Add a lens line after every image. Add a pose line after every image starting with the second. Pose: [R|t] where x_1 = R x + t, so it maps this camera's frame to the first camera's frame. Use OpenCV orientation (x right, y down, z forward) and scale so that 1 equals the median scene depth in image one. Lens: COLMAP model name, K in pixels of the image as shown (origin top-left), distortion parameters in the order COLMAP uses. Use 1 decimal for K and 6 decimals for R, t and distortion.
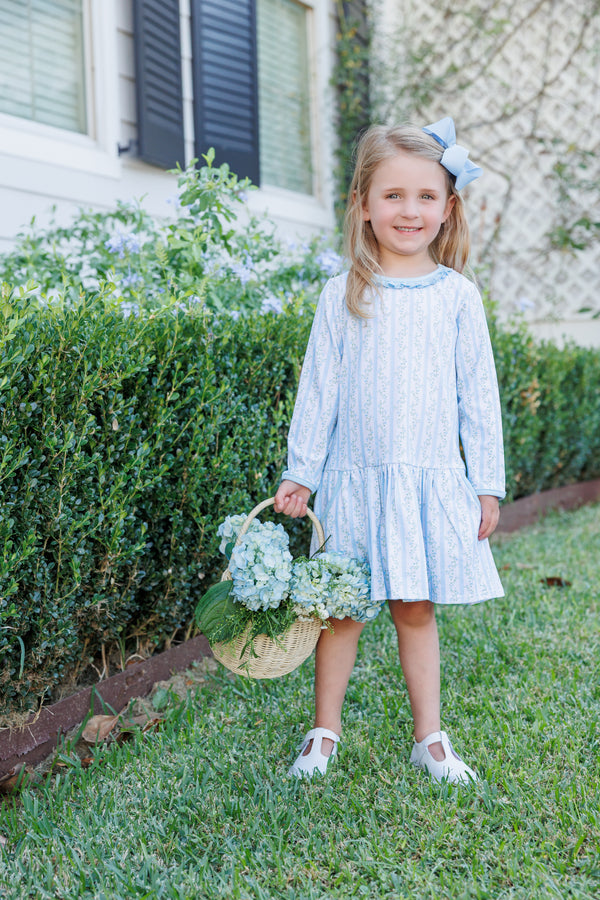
lens RADIAL K [[1399.8, 0, 295.2], [0, 1399.8, 463.2], [0, 0, 1]] dist [0.002404, 0.046594]
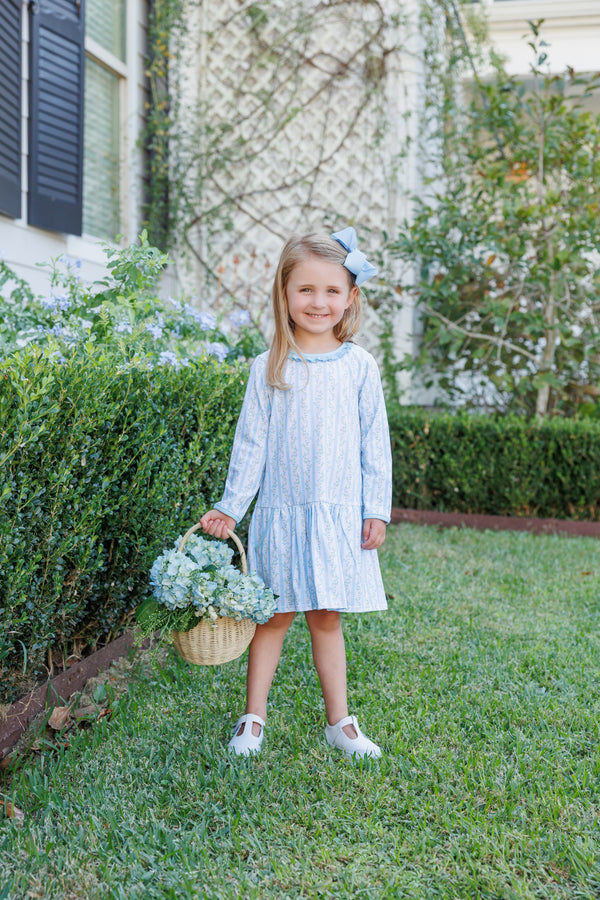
lens RADIAL K [[1271.1, 0, 317.7], [0, 1271.1, 455.1], [0, 0, 1]] dist [0.024029, -0.003314]
pose [[0.976303, 0.036561, 0.213298, -0.137259], [-0.032241, 0.999199, -0.023701, -0.011192], [-0.213994, 0.016263, 0.976700, -0.081886]]
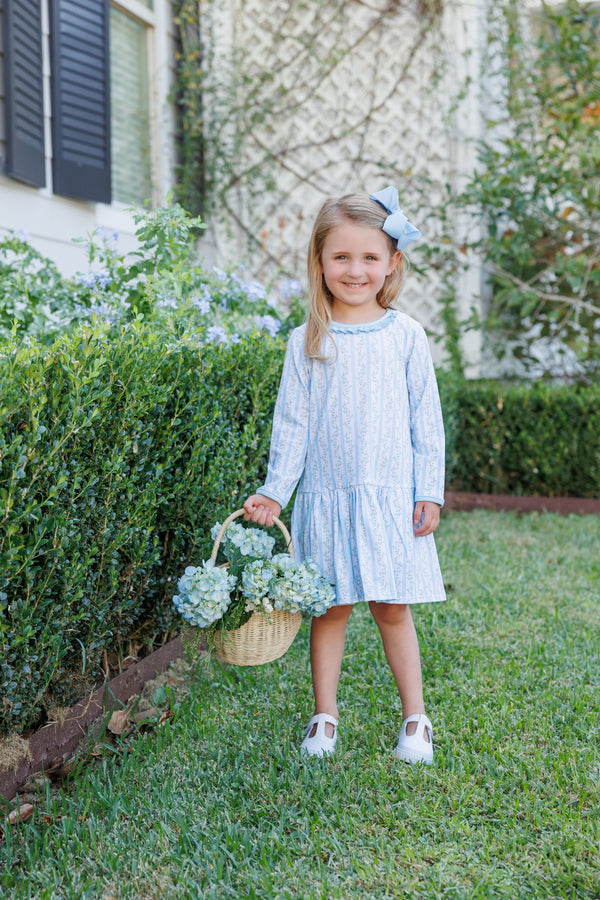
lens RADIAL K [[1433.3, 0, 308.3], [0, 1433.3, 451.8], [0, 0, 1]] dist [0.009760, -0.009027]
pose [[0.985941, 0.004745, 0.167029, -0.152546], [-0.002334, 0.999890, -0.014627, -0.006647], [-0.167080, 0.014032, 0.985843, -0.121994]]
